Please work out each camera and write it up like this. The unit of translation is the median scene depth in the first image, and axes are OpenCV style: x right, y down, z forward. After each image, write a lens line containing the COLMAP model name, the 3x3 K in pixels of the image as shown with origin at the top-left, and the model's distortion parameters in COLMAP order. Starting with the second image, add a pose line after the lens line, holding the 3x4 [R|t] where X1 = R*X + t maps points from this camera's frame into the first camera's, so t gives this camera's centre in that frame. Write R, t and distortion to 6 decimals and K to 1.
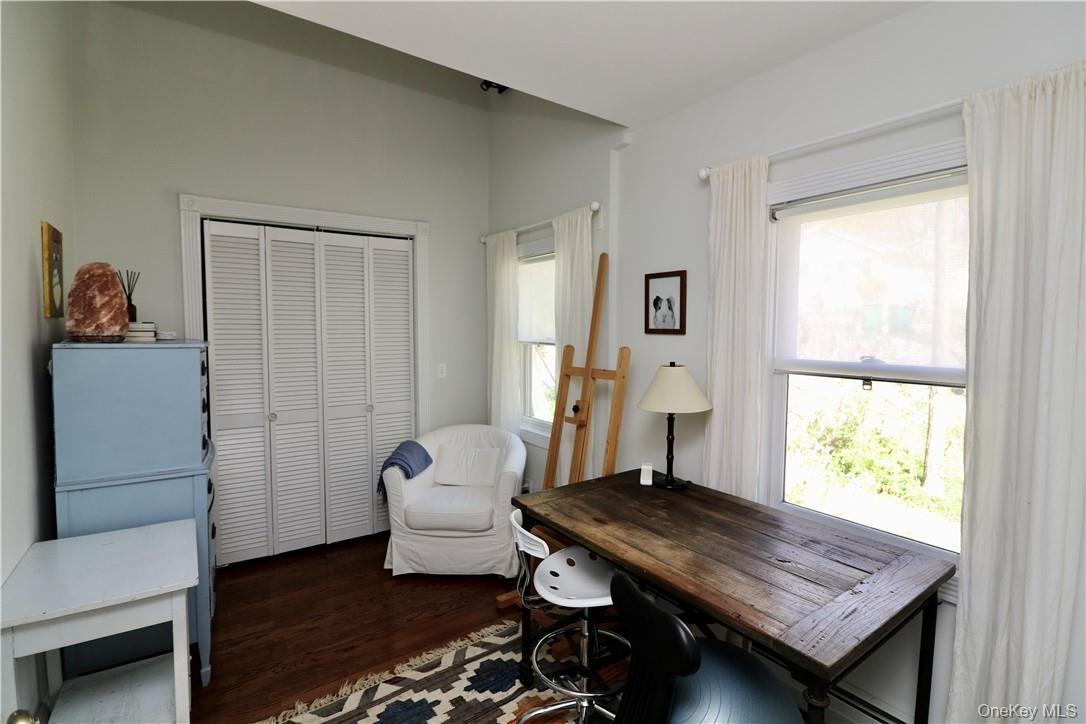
lens RADIAL K [[498.2, 0, 540.4], [0, 498.2, 355.6], [0, 0, 1]] dist [-0.001240, -0.012837]
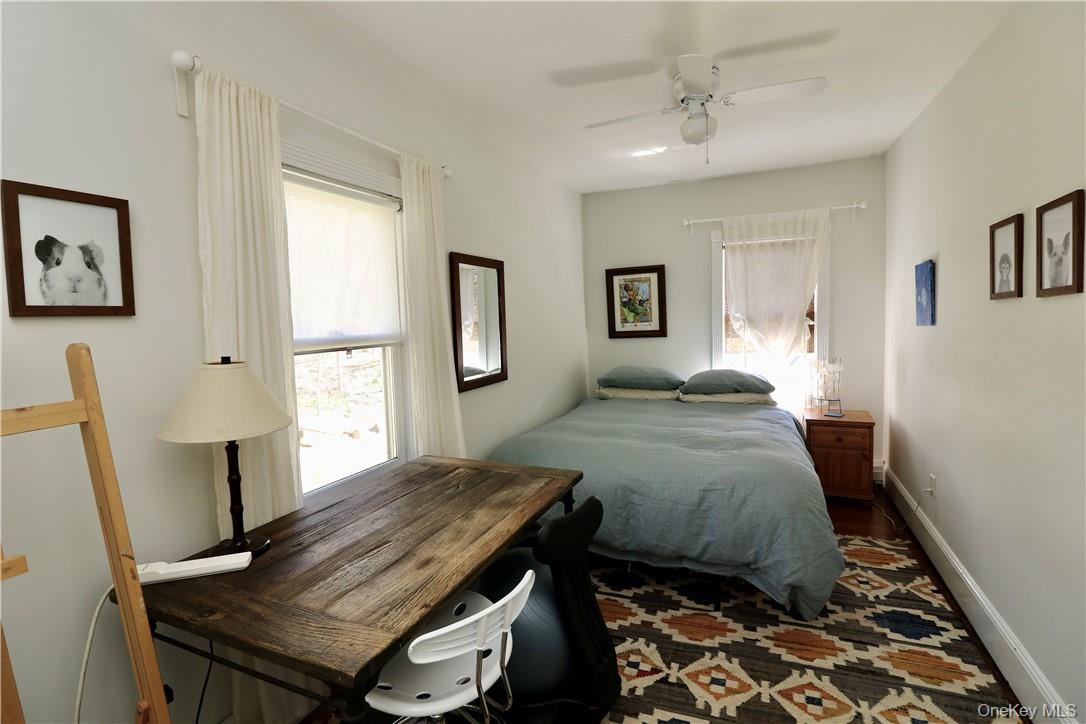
lens RADIAL K [[507.9, 0, 546.4], [0, 507.9, 334.4], [0, 0, 1]] dist [0.000039, -0.013988]
pose [[-0.533414, -0.021966, 0.845569, -0.475692], [0.070560, 0.995023, 0.070361, -0.030195], [-0.842906, 0.097195, -0.529209, 0.974218]]
